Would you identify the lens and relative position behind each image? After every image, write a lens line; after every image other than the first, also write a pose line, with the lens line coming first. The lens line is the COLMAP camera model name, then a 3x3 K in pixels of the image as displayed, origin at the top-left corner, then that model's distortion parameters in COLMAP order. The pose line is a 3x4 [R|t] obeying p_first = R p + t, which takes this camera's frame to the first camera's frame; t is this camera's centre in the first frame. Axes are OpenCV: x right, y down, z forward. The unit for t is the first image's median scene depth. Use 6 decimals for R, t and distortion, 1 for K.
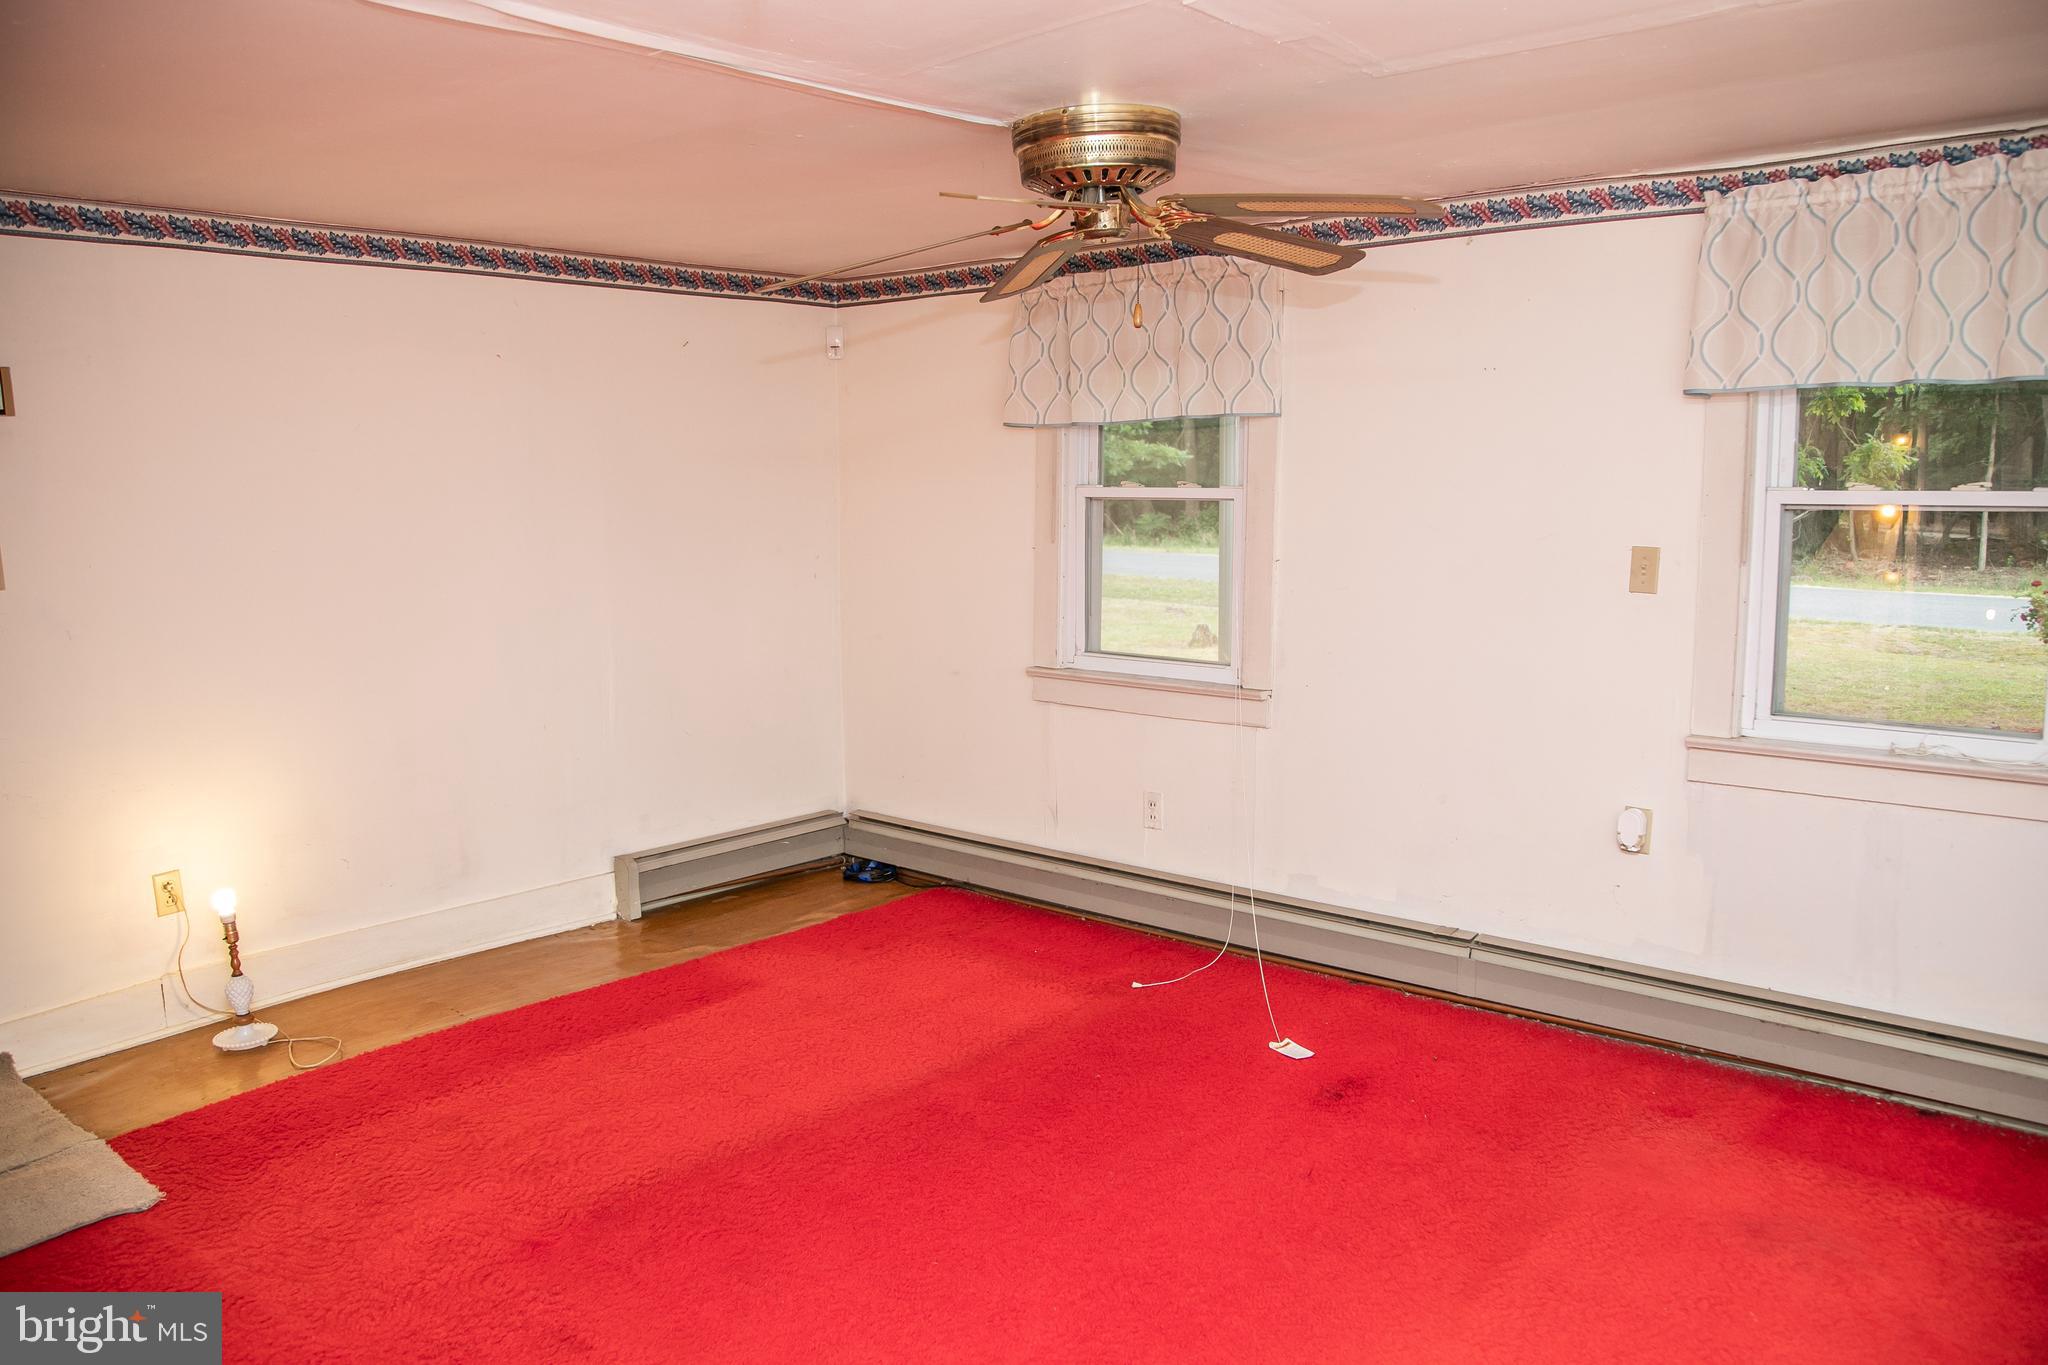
lens RADIAL K [[1437.6, 0, 1022.1], [0, 1437.6, 695.3], [0, 0, 1]] dist [-0.126121, 0.083314]
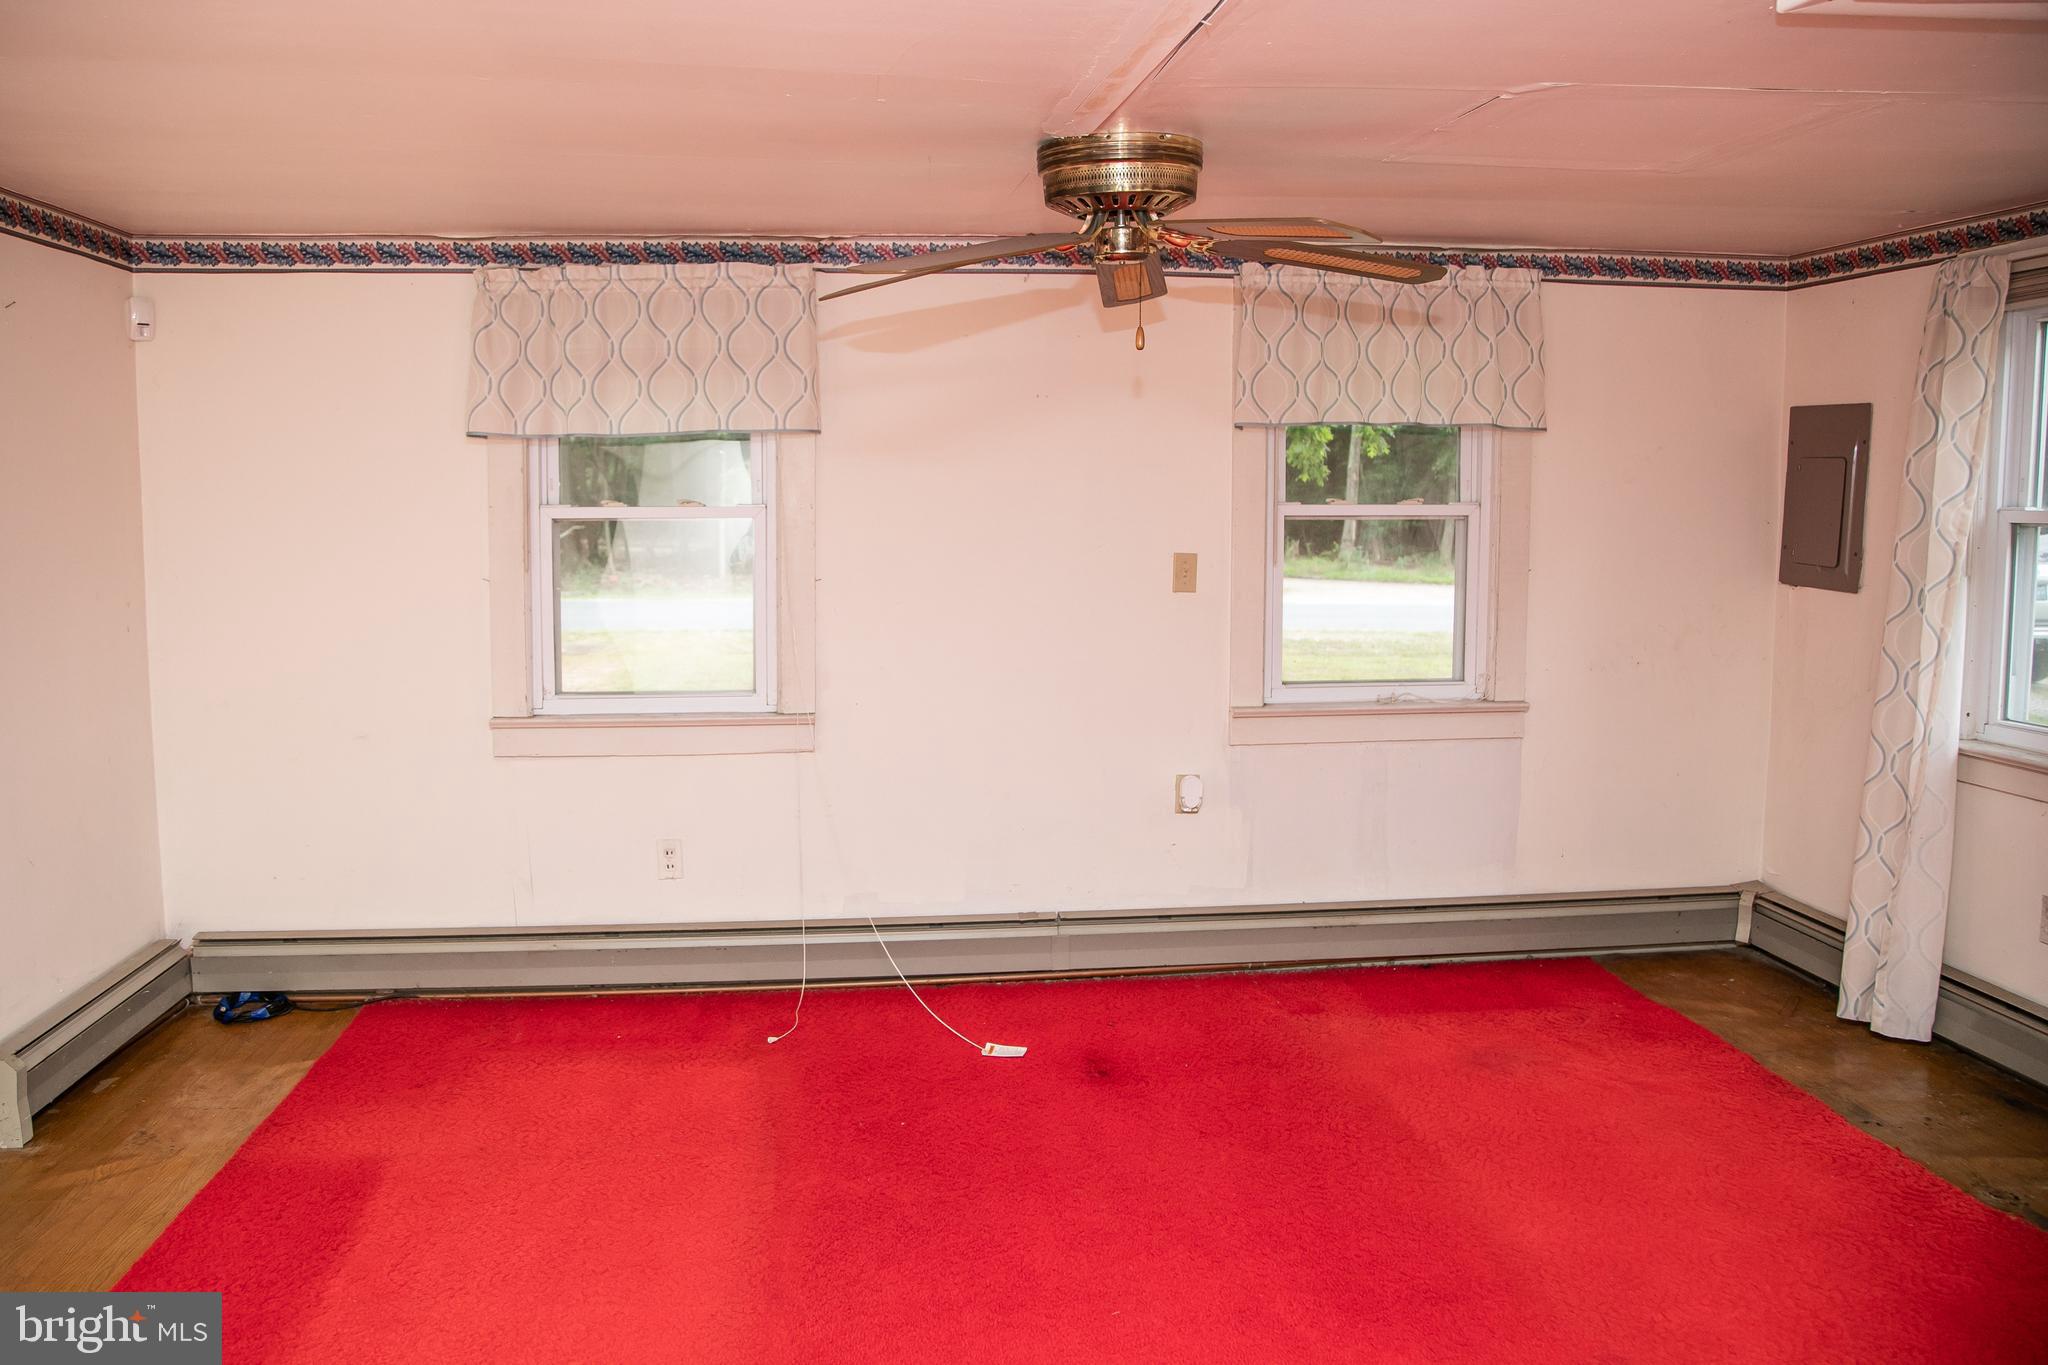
lens RADIAL K [[1480.6, 0, 1024.0], [0, 1480.6, 682.5], [0, 0, 1]] dist [-0.096147, 0.003364]
pose [[0.691399, -0.083510, 0.717630, -0.548018], [0.102478, 0.994590, 0.017007, -0.032170], [-0.715168, 0.061783, 0.696217, 0.236144]]
